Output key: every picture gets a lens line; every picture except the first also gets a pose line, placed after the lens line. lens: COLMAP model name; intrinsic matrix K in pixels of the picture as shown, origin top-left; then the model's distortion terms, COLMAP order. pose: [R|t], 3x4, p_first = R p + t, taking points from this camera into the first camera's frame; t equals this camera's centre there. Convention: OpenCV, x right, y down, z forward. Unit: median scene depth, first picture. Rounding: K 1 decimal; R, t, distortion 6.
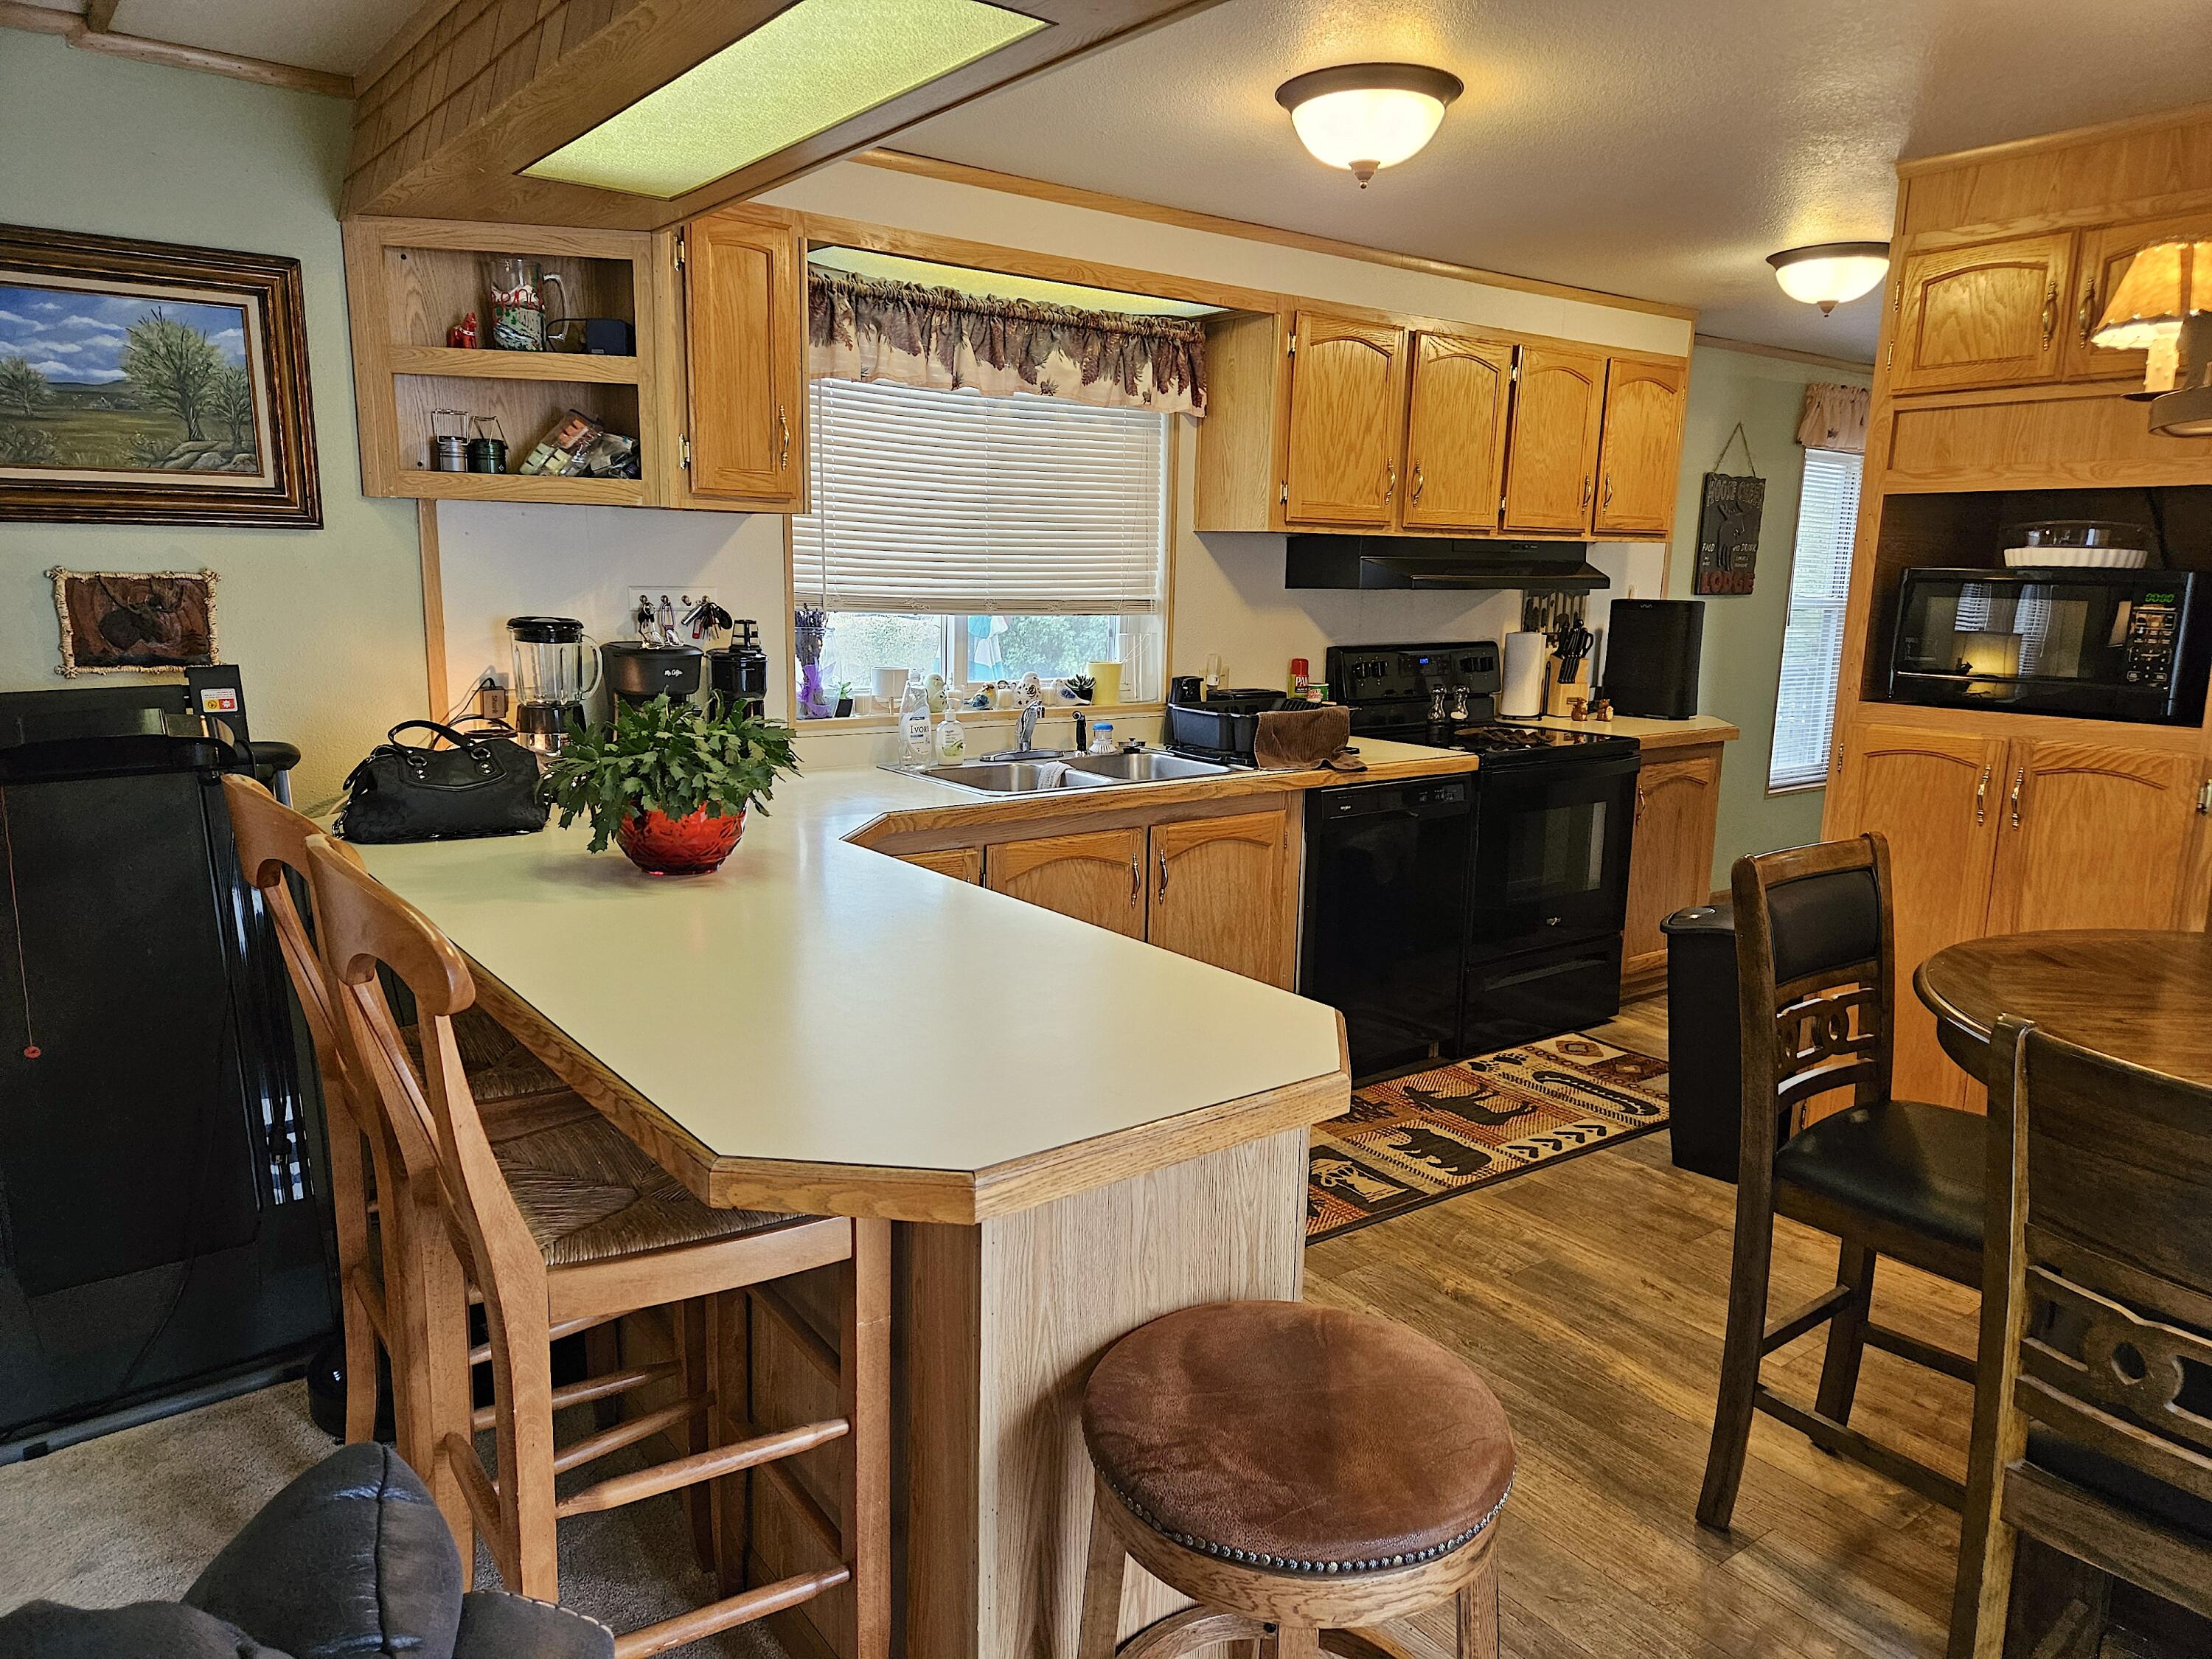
lens RADIAL K [[1493.4, 0, 1106.0], [0, 1493.4, 829.5], [0, 0, 1]] dist [-0.003207, -0.001438]
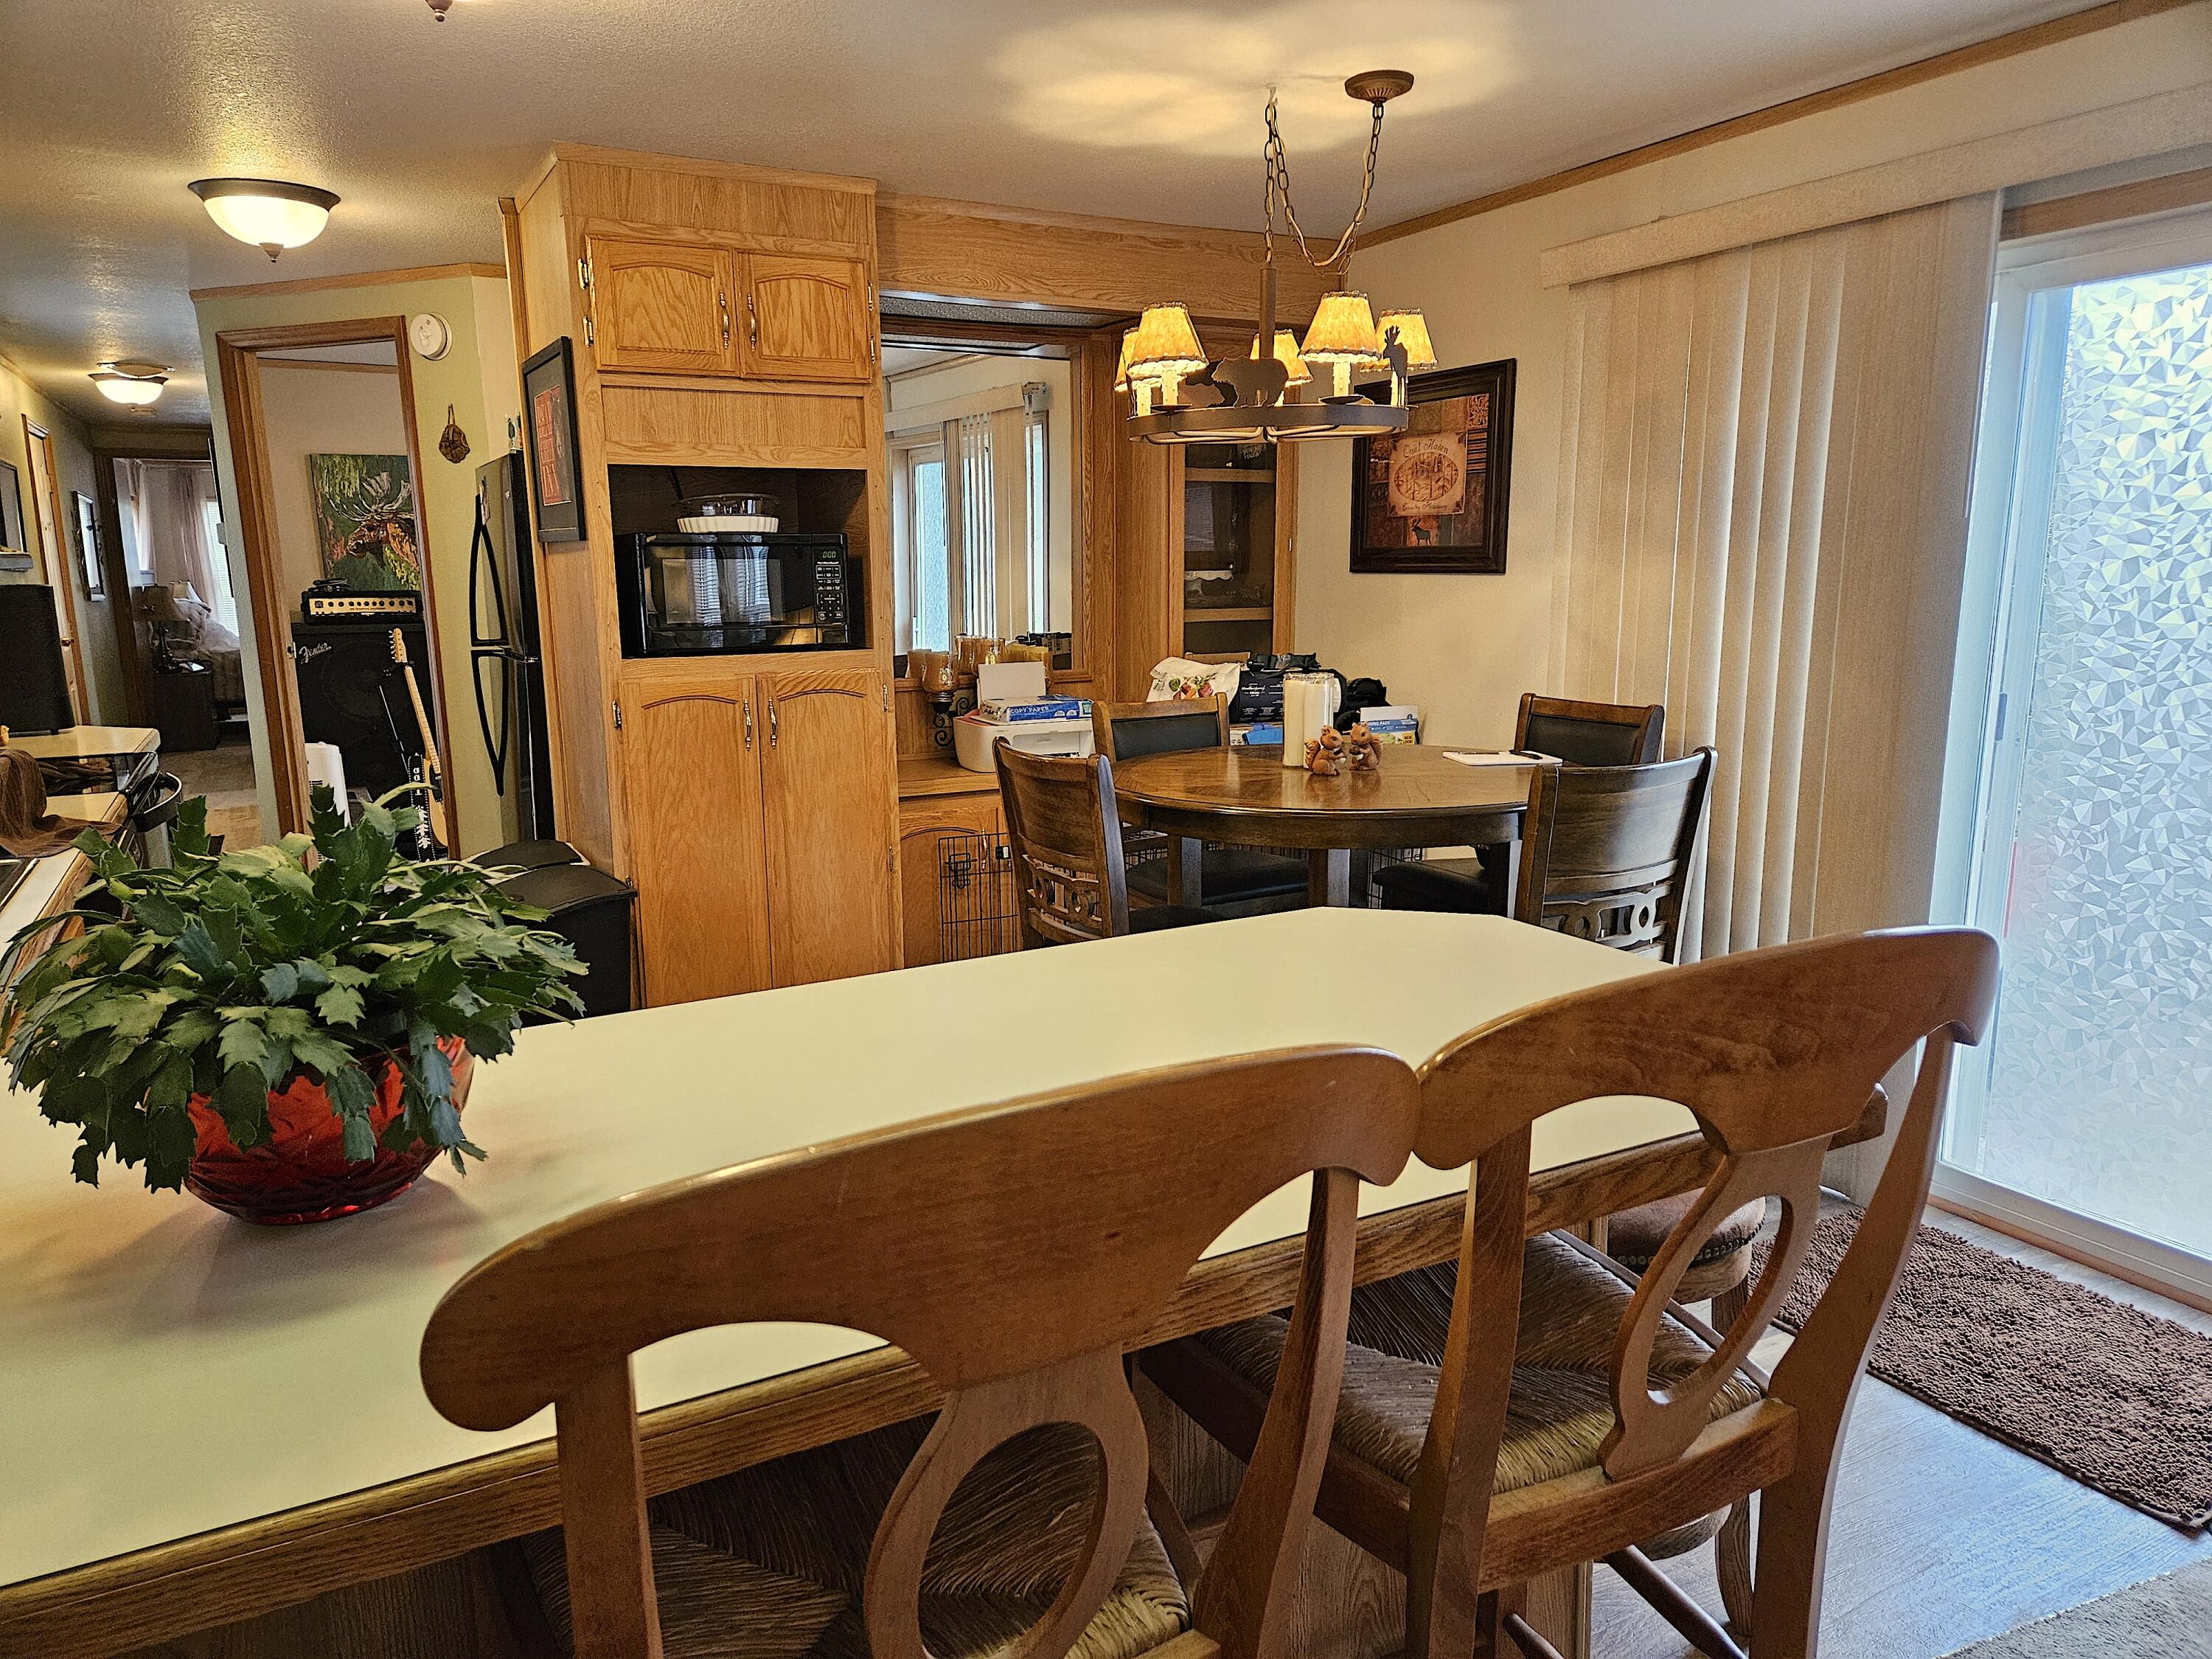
lens RADIAL K [[1493.4, 0, 1106.0], [0, 1493.4, 829.5], [0, 0, 1]] dist [-0.003207, -0.001438]
pose [[0.159155, -0.201430, 0.966486, -0.527252], [0.183068, 0.968008, 0.171601, -0.093486], [-0.970132, 0.149622, 0.190939, 0.508128]]
